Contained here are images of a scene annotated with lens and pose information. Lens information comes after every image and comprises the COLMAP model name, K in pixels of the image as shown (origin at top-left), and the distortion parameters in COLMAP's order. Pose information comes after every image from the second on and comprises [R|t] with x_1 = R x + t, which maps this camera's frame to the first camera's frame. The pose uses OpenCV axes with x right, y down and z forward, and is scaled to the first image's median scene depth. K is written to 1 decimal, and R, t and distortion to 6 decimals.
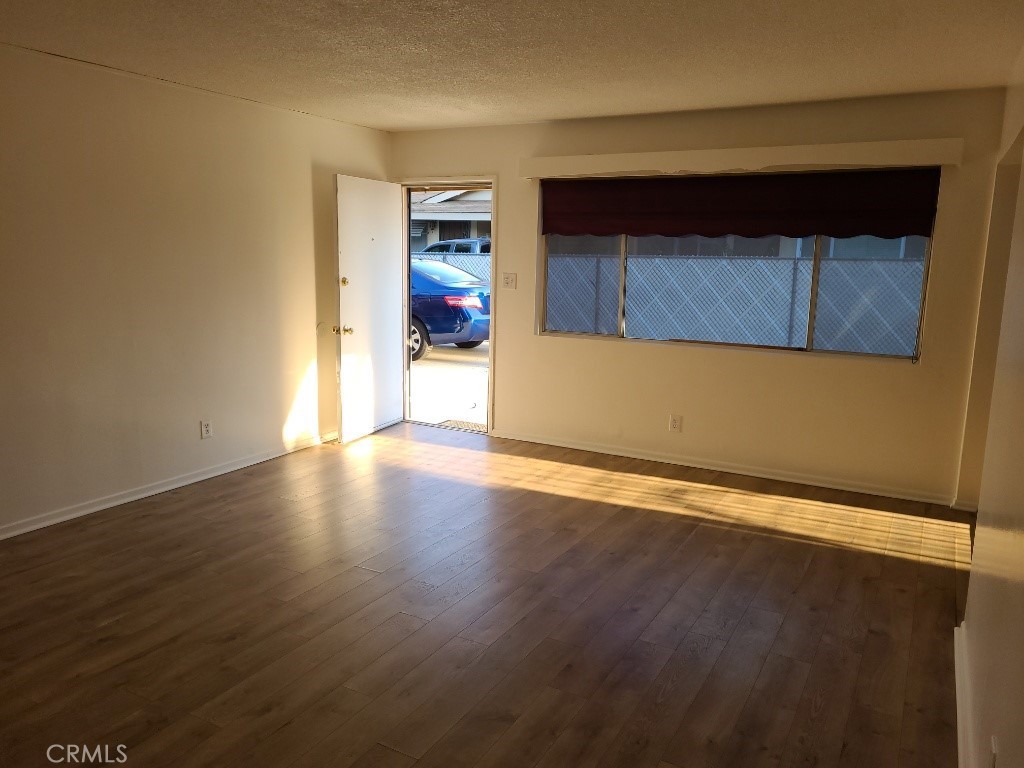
lens RADIAL K [[786.1, 0, 512.2], [0, 786.1, 382.1], [0, 0, 1]] dist [0.045699, -0.002502]
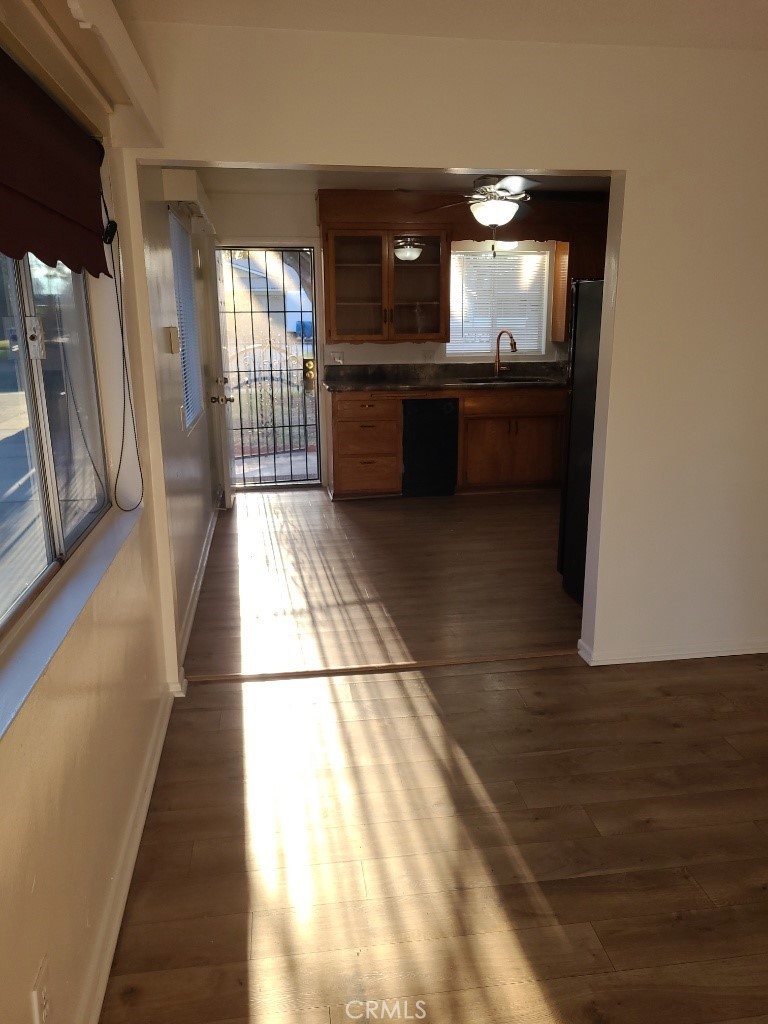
lens RADIAL K [[786.1, 0, 386.9], [0, 786.1, 519.7], [0, 0, 1]] dist [0.045699, -0.002502]
pose [[-0.609191, -0.214523, 0.763457, -0.026583], [0.128096, 0.923455, 0.361694, -0.207895], [-0.782610, 0.318136, -0.535081, 1.272516]]
